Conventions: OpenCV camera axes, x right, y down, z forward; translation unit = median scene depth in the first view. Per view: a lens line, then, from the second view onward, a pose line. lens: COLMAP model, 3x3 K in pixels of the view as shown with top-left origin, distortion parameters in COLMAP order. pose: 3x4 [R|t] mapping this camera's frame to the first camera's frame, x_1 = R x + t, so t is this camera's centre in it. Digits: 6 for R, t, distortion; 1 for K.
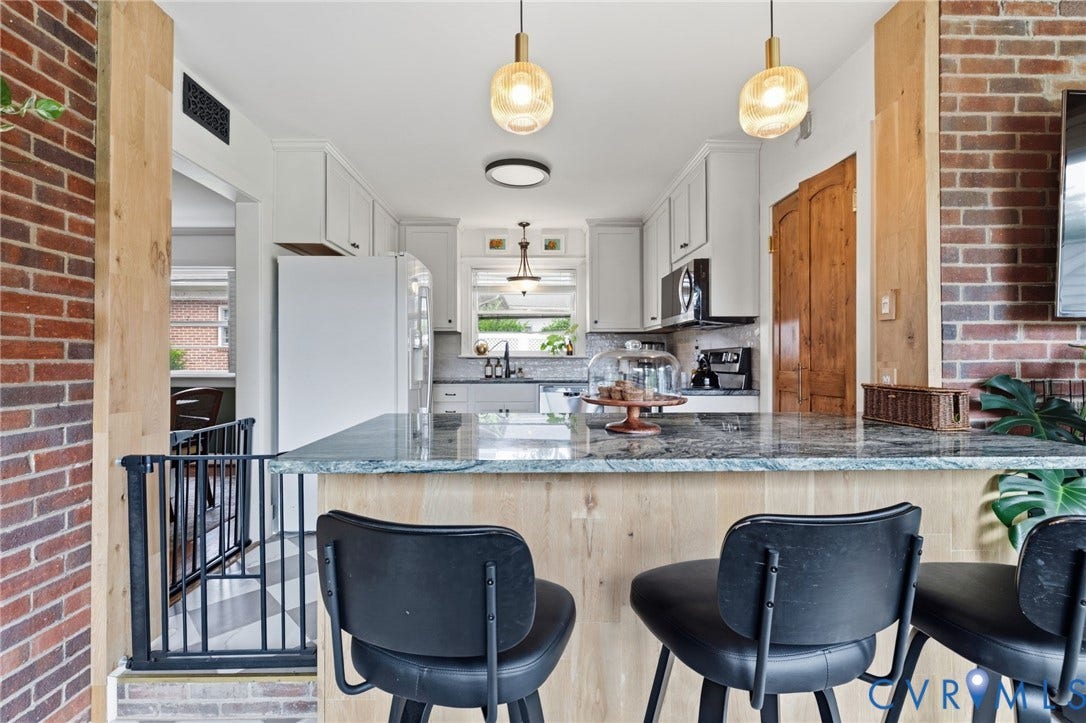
lens RADIAL K [[472.0, 0, 545.8], [0, 472.0, 358.8], [0, 0, 1]] dist [-0.000711, 0.000695]
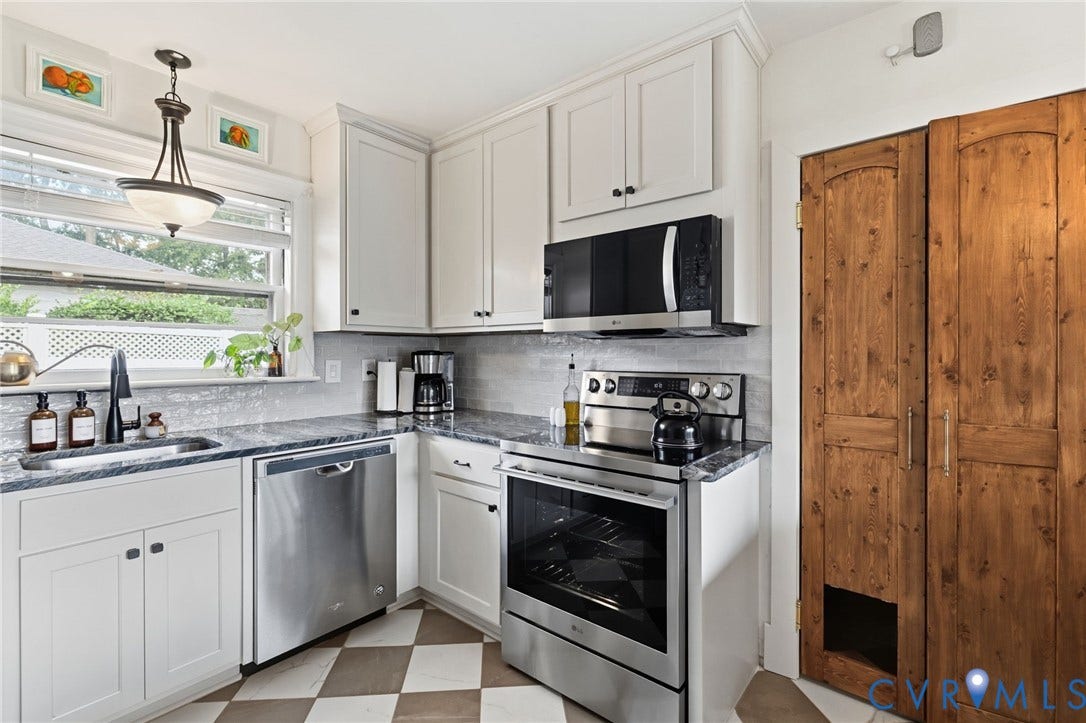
lens RADIAL K [[472.0, 0, 533.5], [0, 472.0, 351.5], [0, 0, 1]] dist [-0.000711, 0.000695]
pose [[0.664934, 0.006287, 0.746876, -0.140888], [-0.002297, 0.999977, -0.006373, -0.031247], [-0.746898, 0.002522, 0.664933, 0.496518]]
